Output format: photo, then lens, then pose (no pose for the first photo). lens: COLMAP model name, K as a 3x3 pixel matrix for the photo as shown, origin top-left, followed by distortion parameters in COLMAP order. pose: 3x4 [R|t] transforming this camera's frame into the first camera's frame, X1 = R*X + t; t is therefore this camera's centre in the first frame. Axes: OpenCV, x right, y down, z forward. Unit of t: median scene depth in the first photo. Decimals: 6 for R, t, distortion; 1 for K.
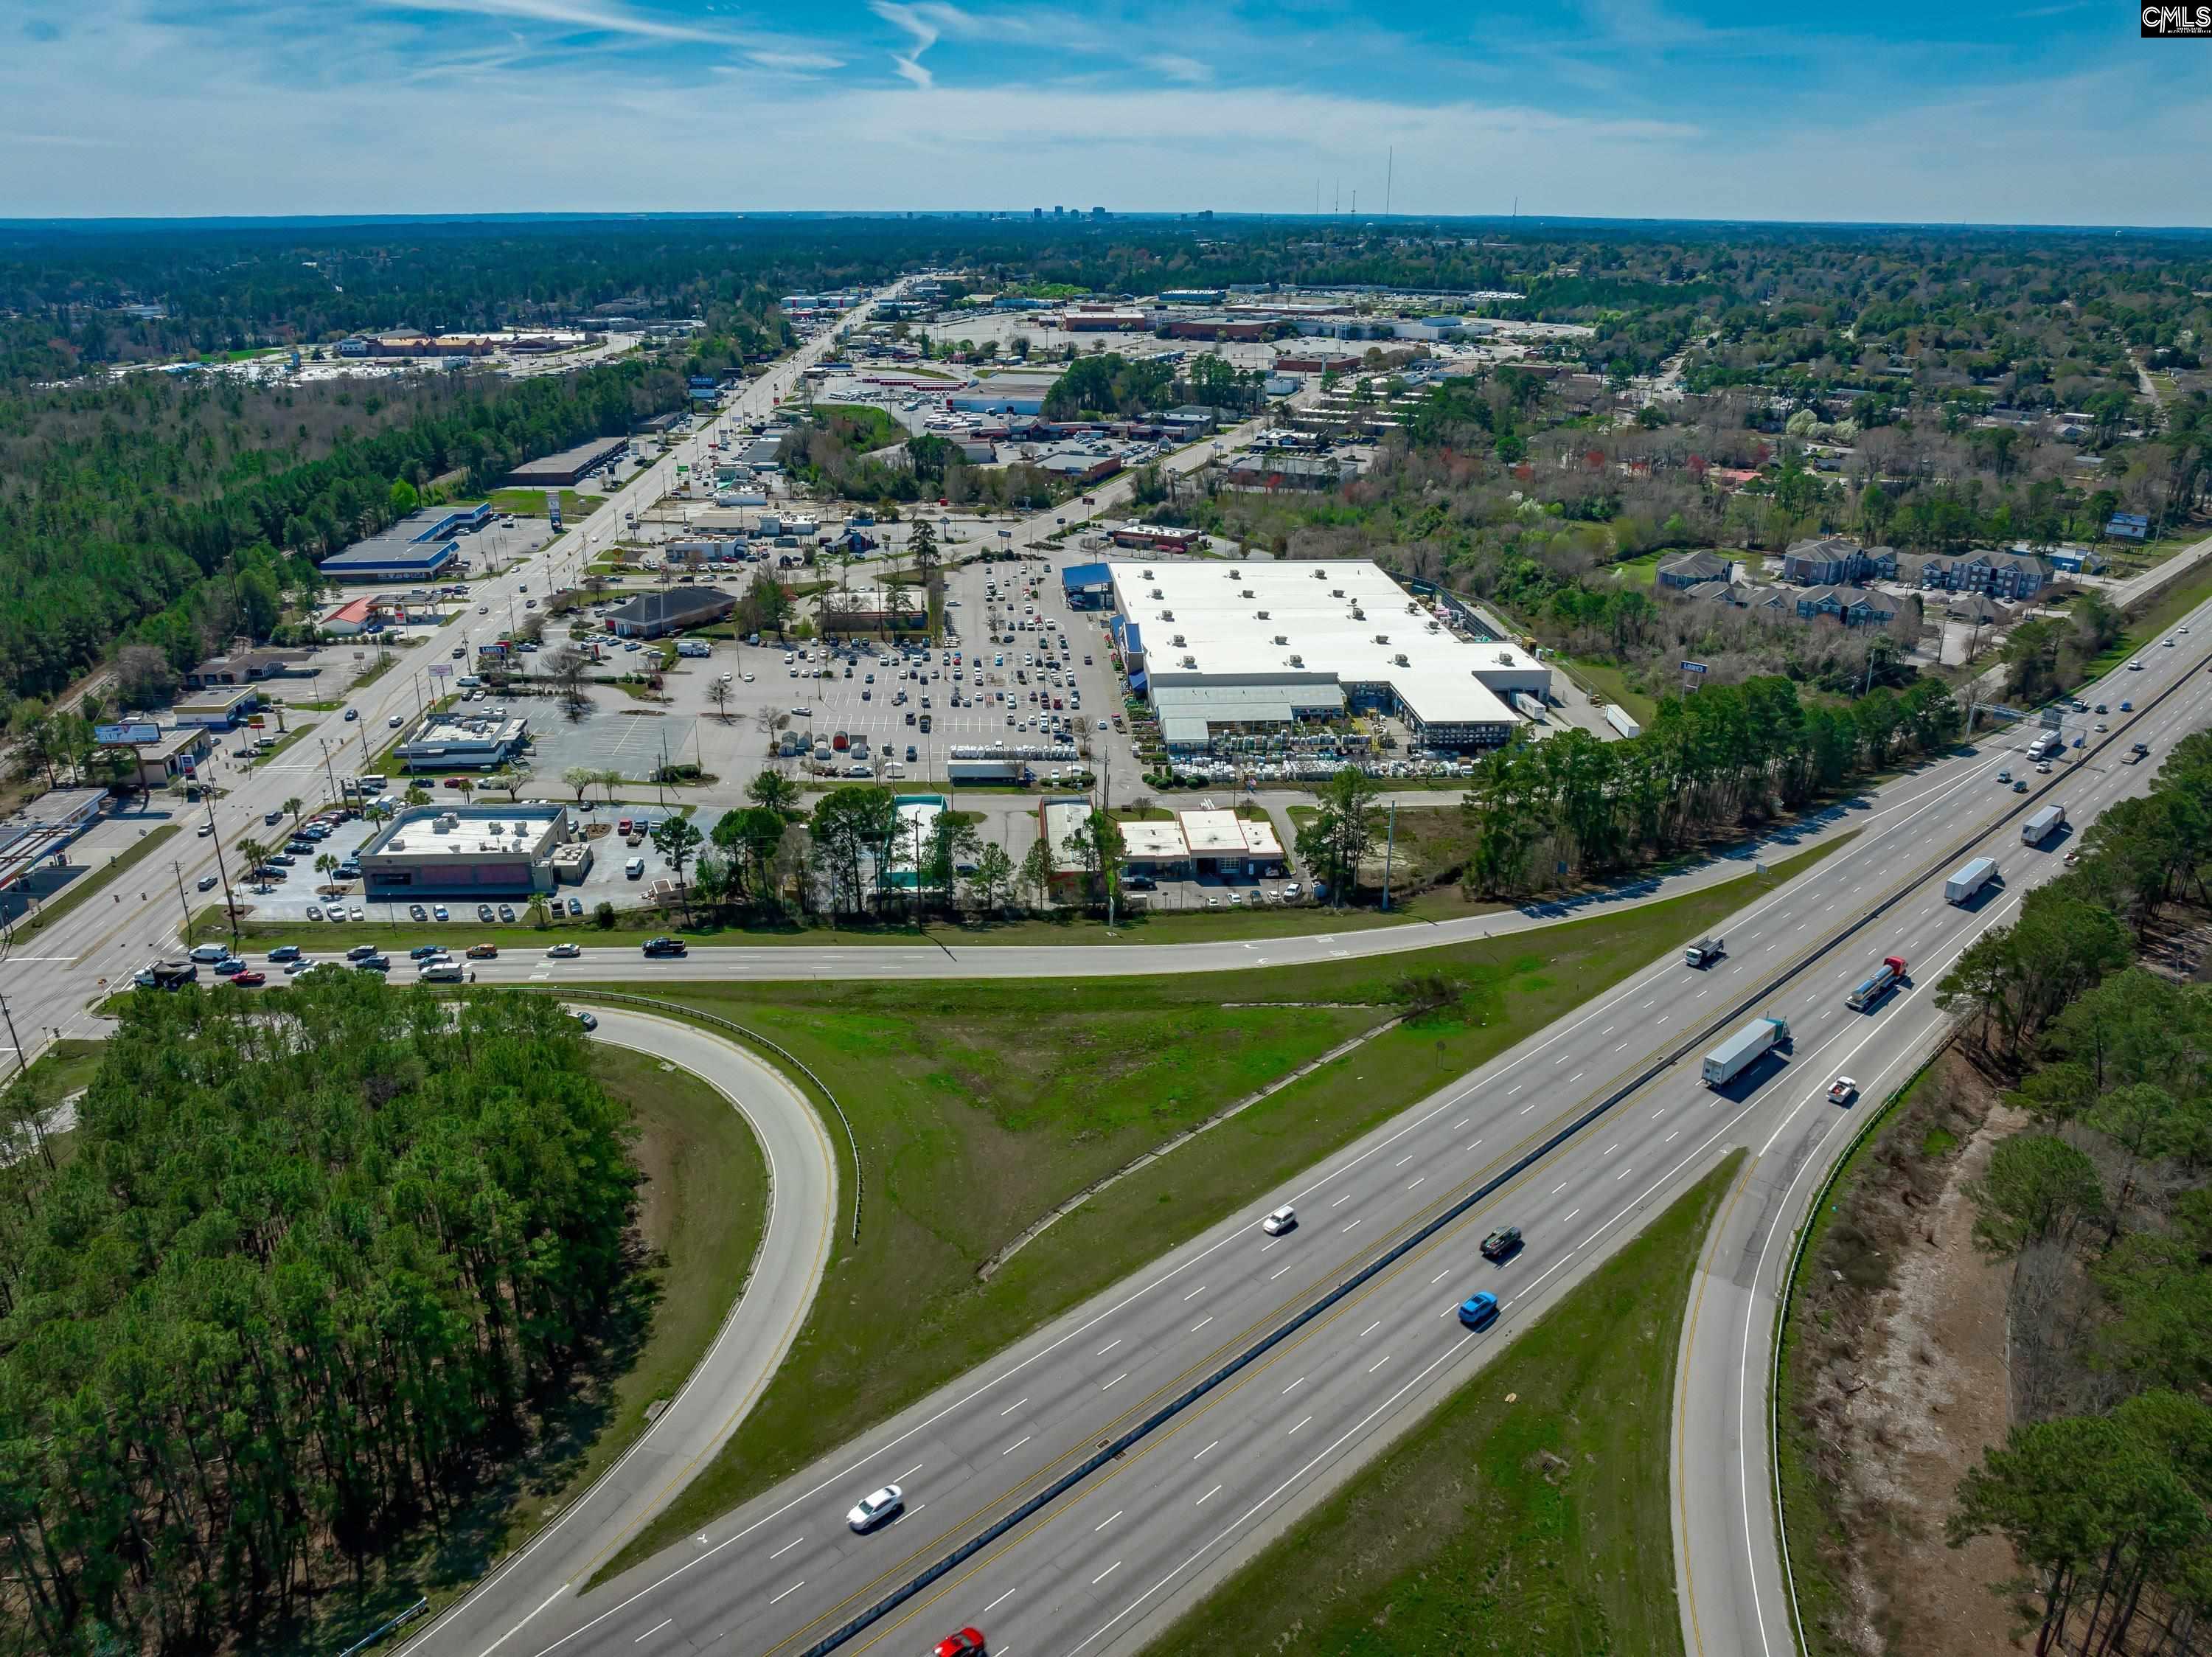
lens RADIAL K [[1566.3, 0, 1104.6], [0, 1566.3, 802.9], [0, 0, 1]] dist [-0.045640, 0.009383]
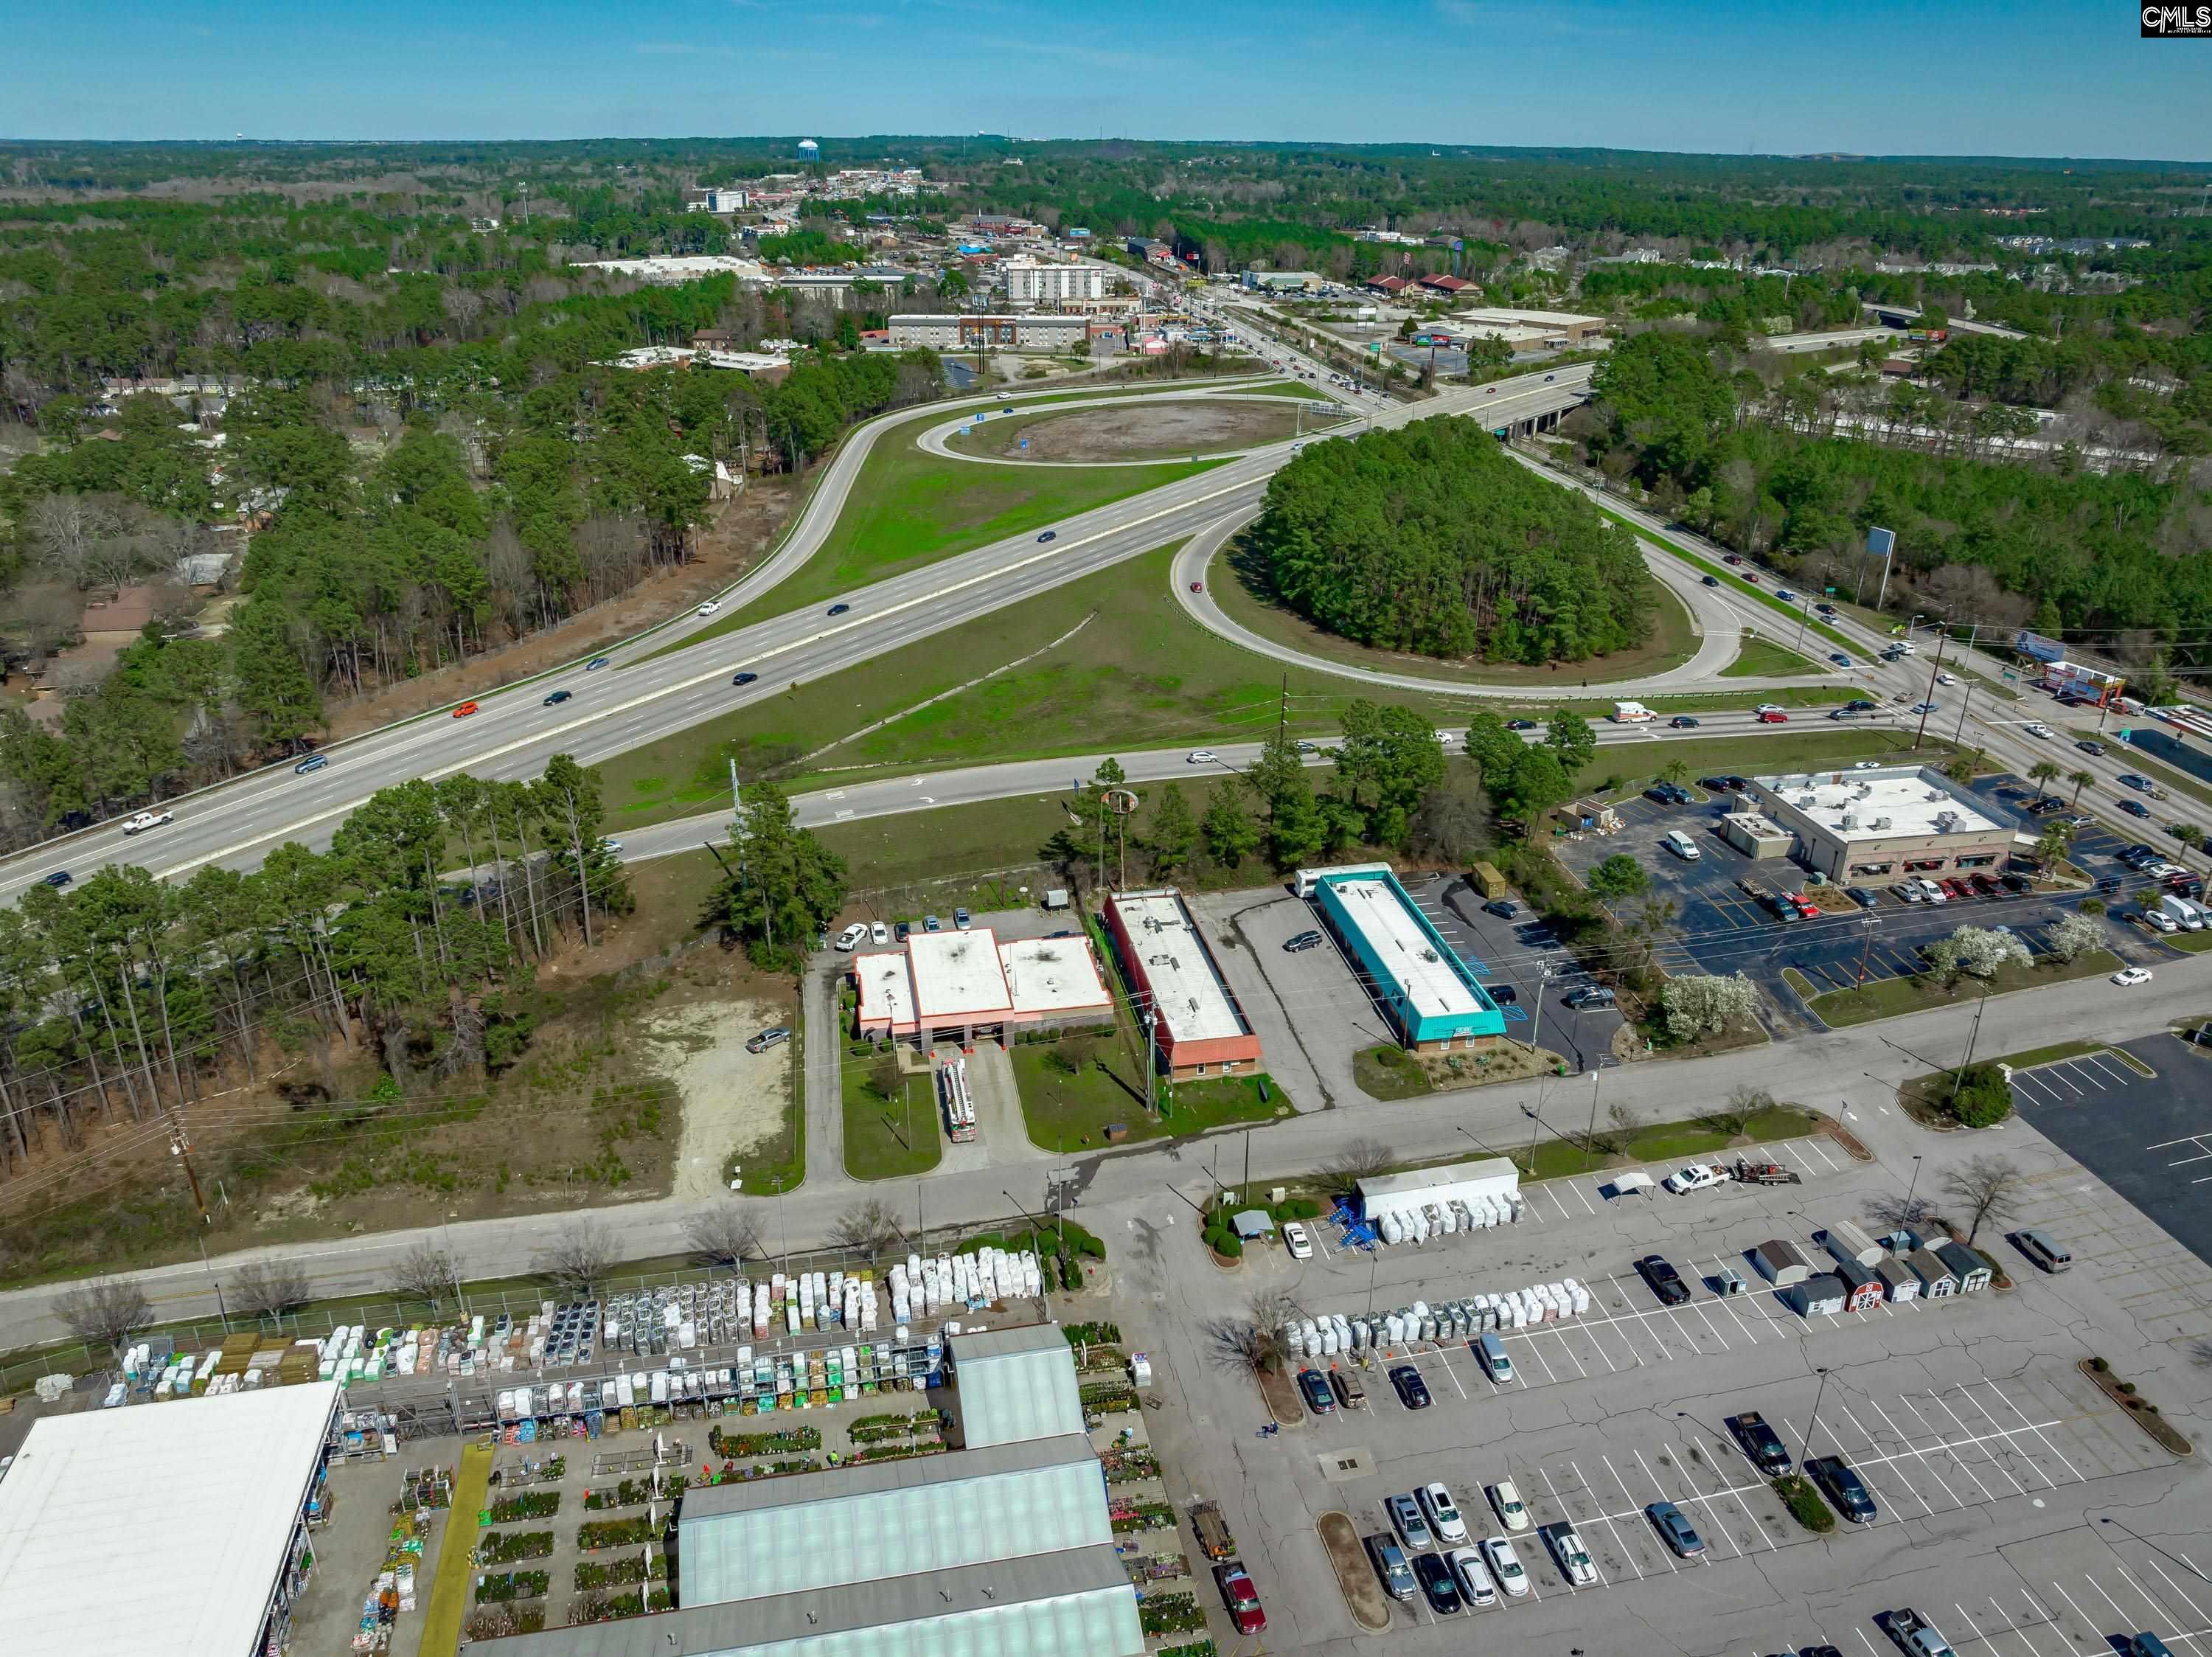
lens RADIAL K [[1566.3, 0, 1104.6], [0, 1566.3, 802.9], [0, 0, 1]] dist [-0.045640, 0.009383]
pose [[-0.992343, 0.035028, -0.118438, 0.081015], [-0.057296, 0.718957, 0.692689, -0.470409], [0.109416, 0.694171, -0.711445, 1.389290]]
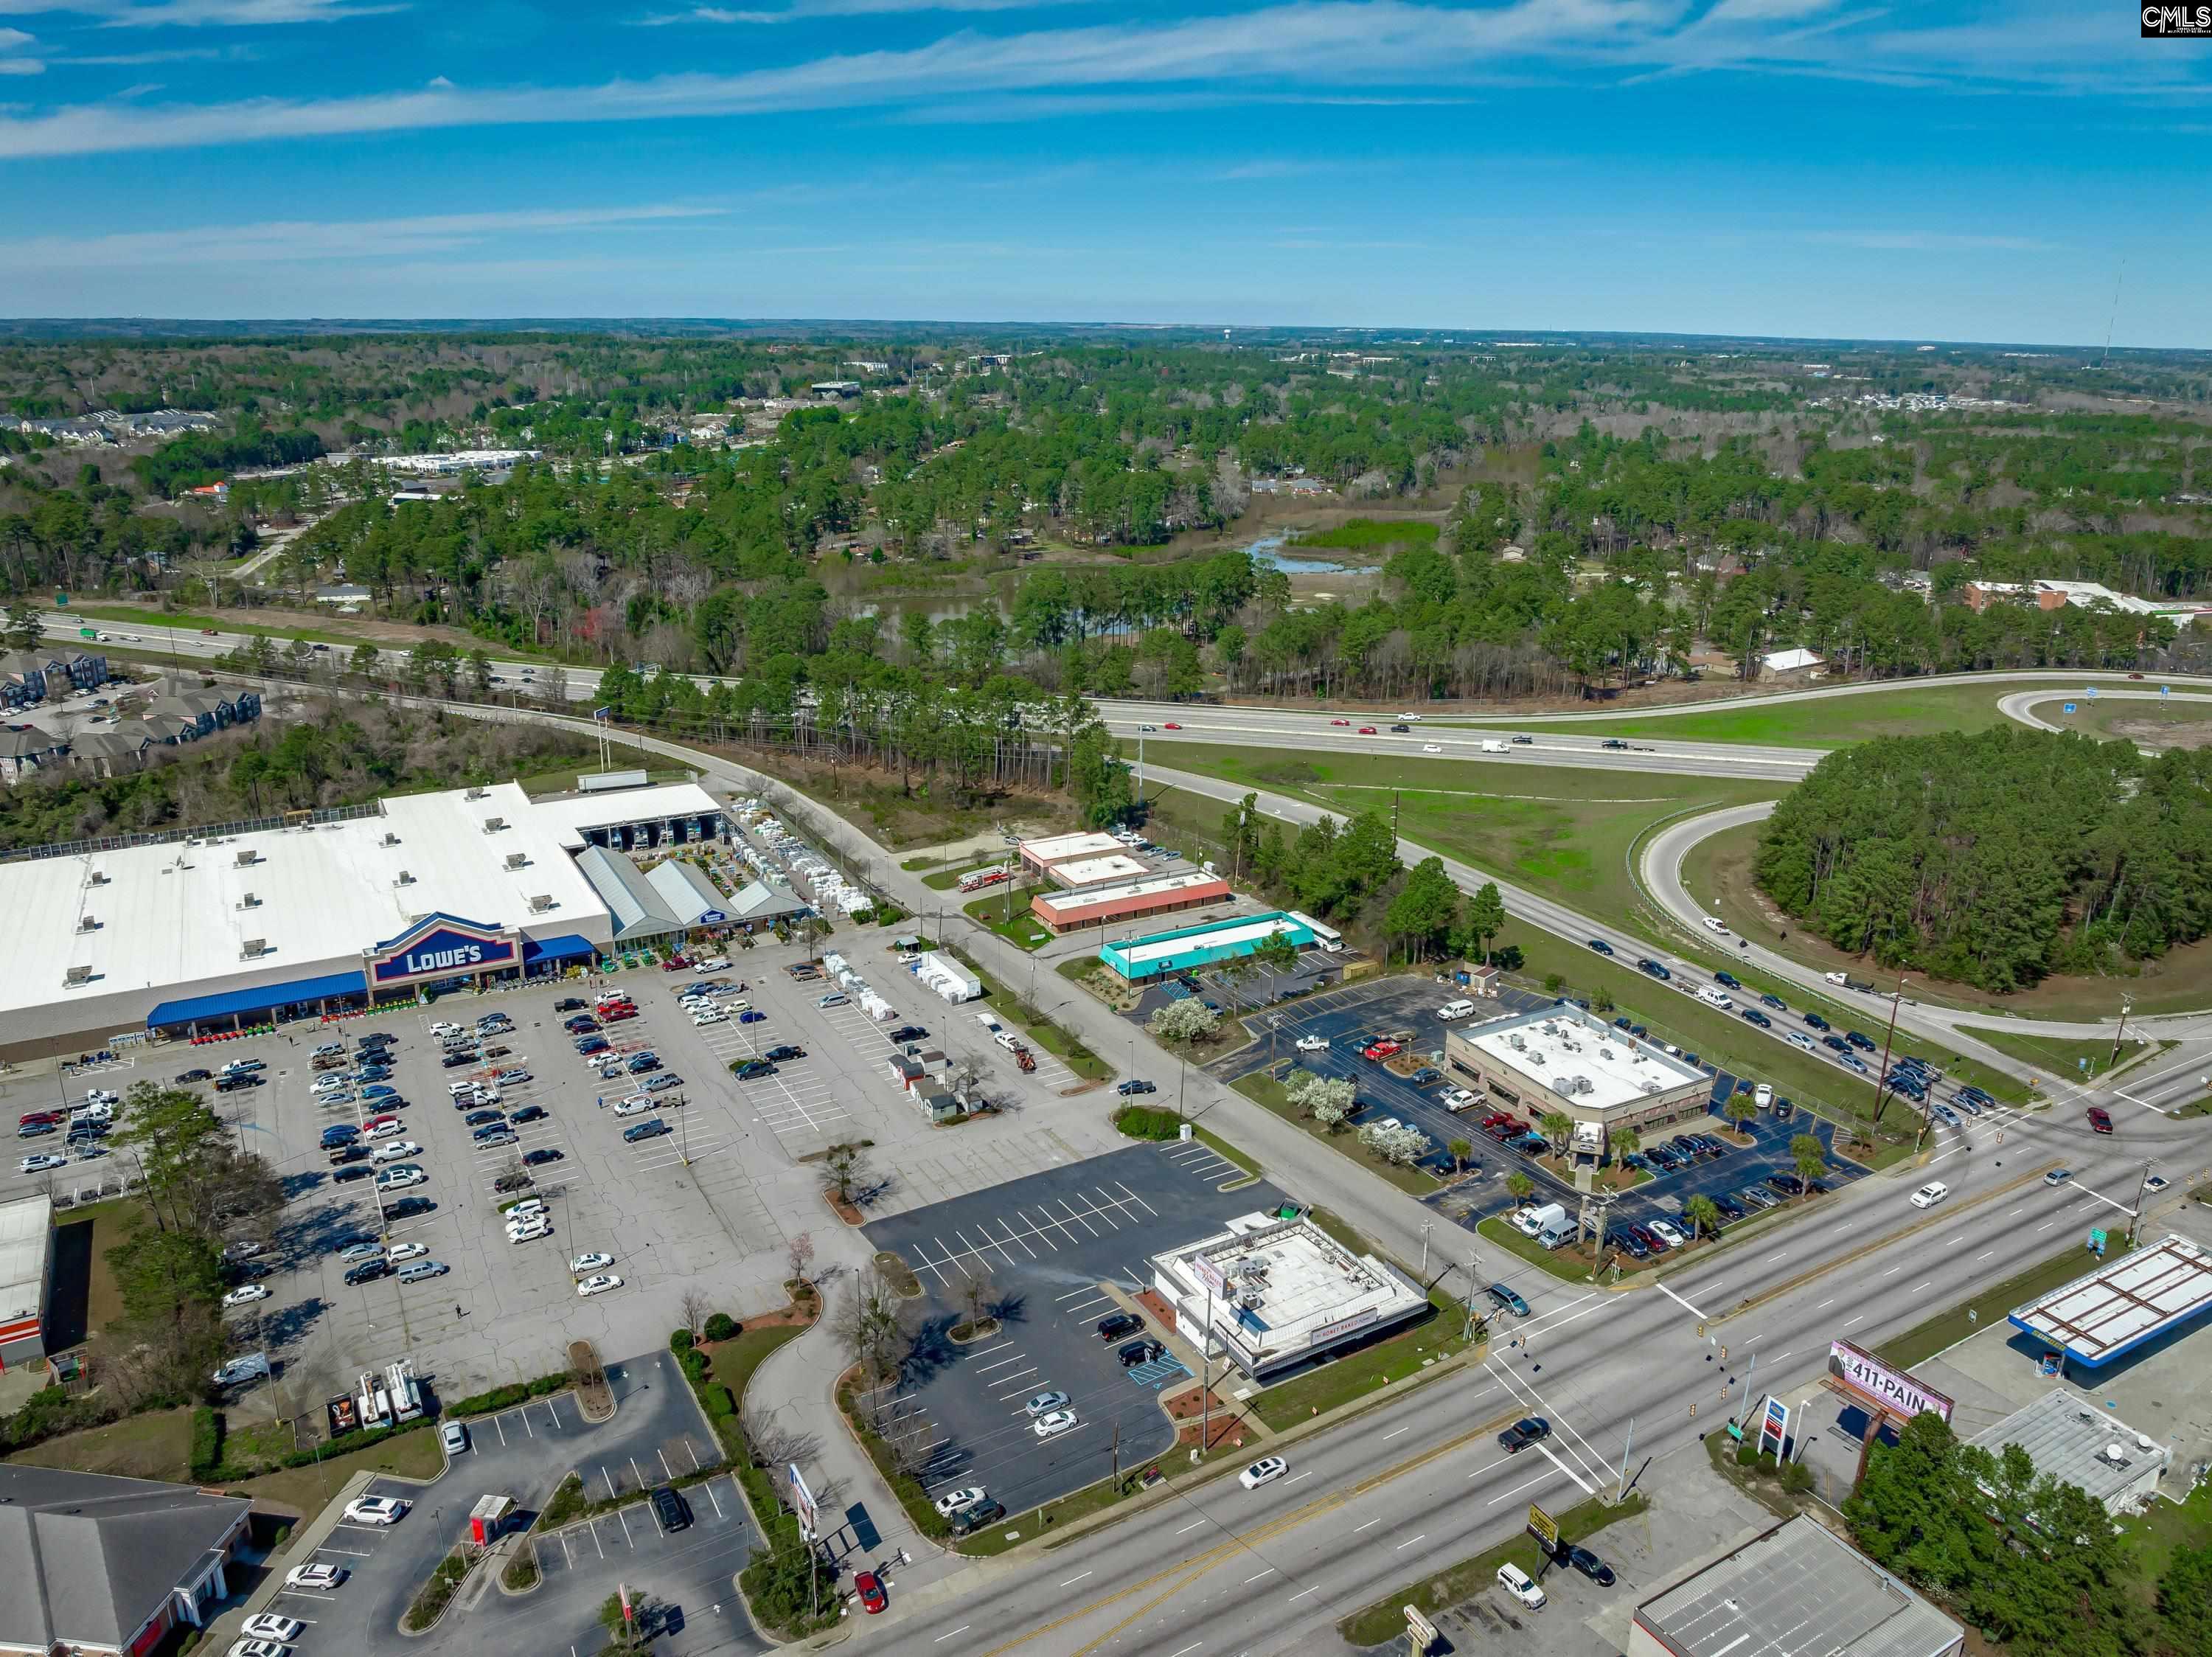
lens RADIAL K [[1560.4, 0, 1106.7], [0, 1560.4, 805.6], [0, 0, 1]] dist [-0.034894, -0.001418]
pose [[-0.417536, -0.280138, 0.864400, -0.886550], [0.309621, 0.850499, 0.425191, -0.469264], [-0.854283, 0.445168, -0.268377, 1.246123]]
